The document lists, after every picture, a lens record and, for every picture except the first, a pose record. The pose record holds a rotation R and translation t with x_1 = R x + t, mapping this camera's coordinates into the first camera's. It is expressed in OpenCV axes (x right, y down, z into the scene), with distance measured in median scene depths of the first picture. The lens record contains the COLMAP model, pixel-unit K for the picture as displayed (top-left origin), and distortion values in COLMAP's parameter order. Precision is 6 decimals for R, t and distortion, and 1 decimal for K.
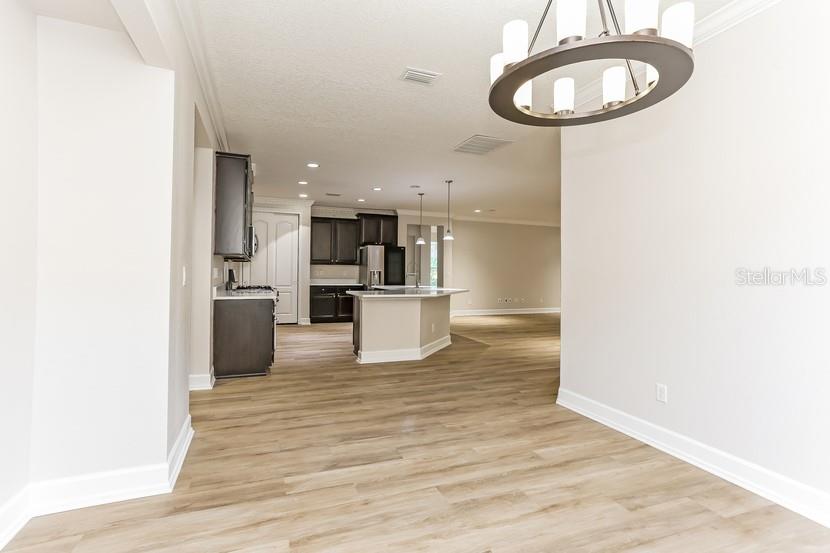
lens RADIAL K [[401.4, 0, 411.5], [0, 401.4, 276.8], [0, 0, 1]] dist [-0.031128, 0.017632]
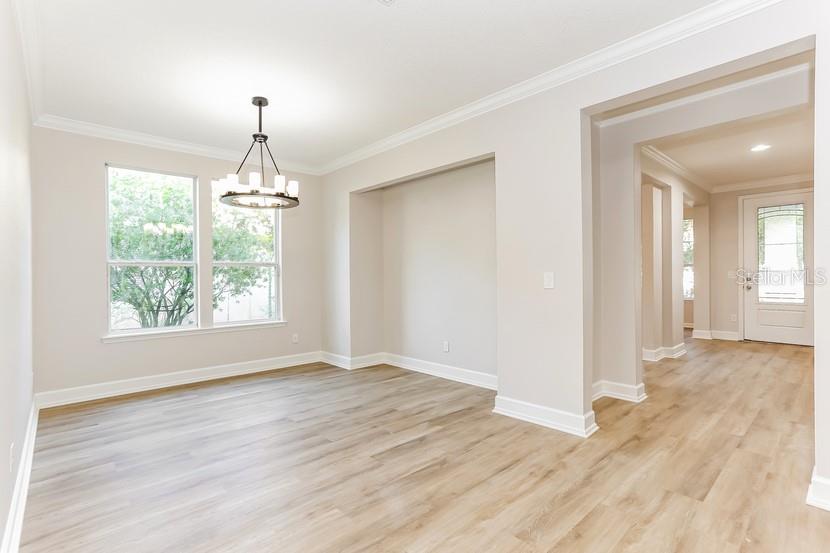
lens RADIAL K [[401.4, 0, 411.5], [0, 401.4, 276.8], [0, 0, 1]] dist [-0.031128, 0.017632]
pose [[-0.932442, 0.002259, -0.361314, 0.243878], [-0.000424, 0.999973, 0.007345, -0.023713], [0.361321, 0.007002, -0.932415, 1.927428]]
